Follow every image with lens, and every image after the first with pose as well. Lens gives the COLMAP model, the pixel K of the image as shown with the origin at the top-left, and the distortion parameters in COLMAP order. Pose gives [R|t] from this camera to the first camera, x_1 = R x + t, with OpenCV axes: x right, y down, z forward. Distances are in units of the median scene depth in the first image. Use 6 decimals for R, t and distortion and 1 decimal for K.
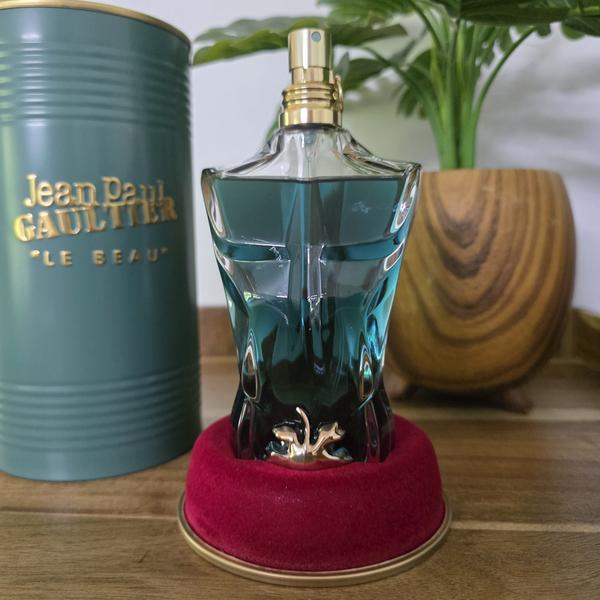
lens RADIAL K [[590.3, 0, 298.7], [0, 590.3, 296.6], [0, 0, 1]] dist [-0.004161, -0.003762]
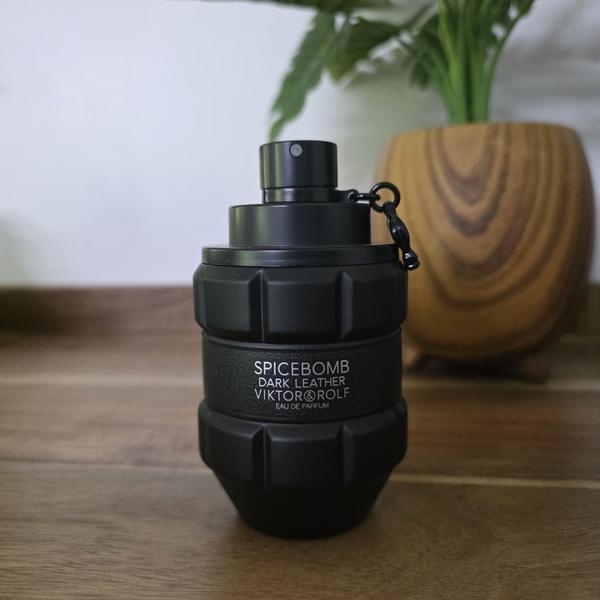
lens RADIAL K [[593.4, 0, 302.7], [0, 593.4, 298.8], [0, 0, 1]] dist [-0.010542, 0.004378]
pose [[0.997944, -0.001944, -0.064057, 0.083863], [0.001059, 0.999904, -0.013838, 0.099600], [0.064078, 0.013742, 0.997850, 0.033066]]
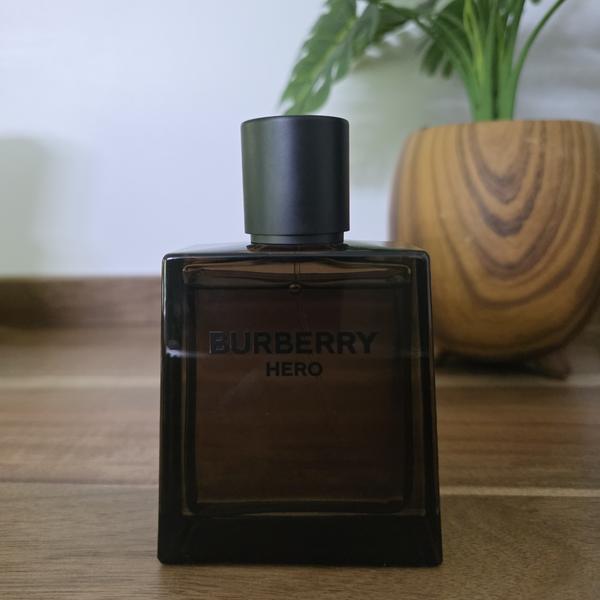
lens RADIAL K [[590.3, 0, 298.7], [0, 590.3, 296.6], [0, 0, 1]] dist [-0.004161, -0.003762]
pose [[0.999887, -0.006335, 0.013629, -0.078502], [0.005879, 0.999430, 0.033236, 0.038892], [-0.013832, -0.033152, 0.999355, 0.068029]]
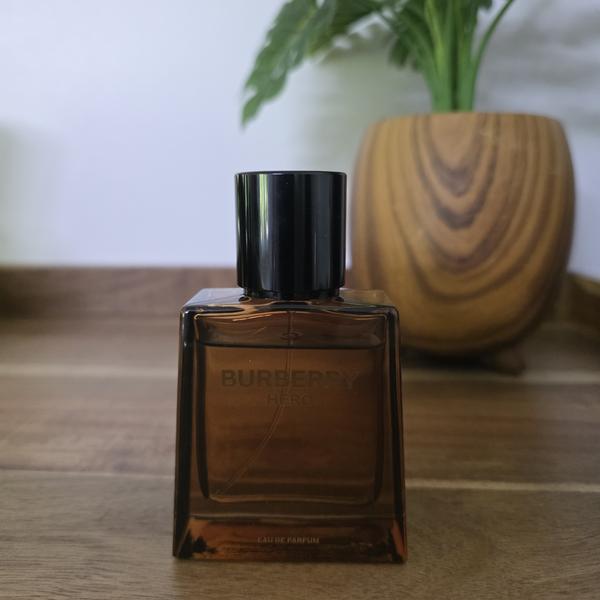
lens RADIAL K [[593.0, 0, 300.0], [0, 593.0, 300.0], [0, 0, 1]] dist [-0.003721, -0.010886]
pose [[0.999768, 0.010448, 0.018852, 0.016654], [-0.011242, 0.999034, 0.042493, 0.052717], [-0.018389, -0.042695, 0.998919, 0.071835]]
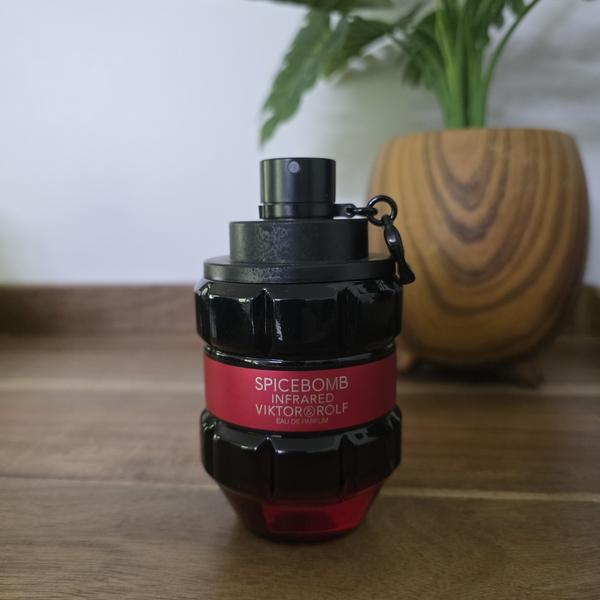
lens RADIAL K [[593.0, 0, 300.0], [0, 593.0, 300.0], [0, 0, 1]] dist [-0.003721, -0.010886]
pose [[0.999736, 0.001698, -0.022912, 0.035339], [-0.001470, 0.999949, 0.009966, 0.061906], [0.022928, -0.009930, 0.999688, 0.048010]]
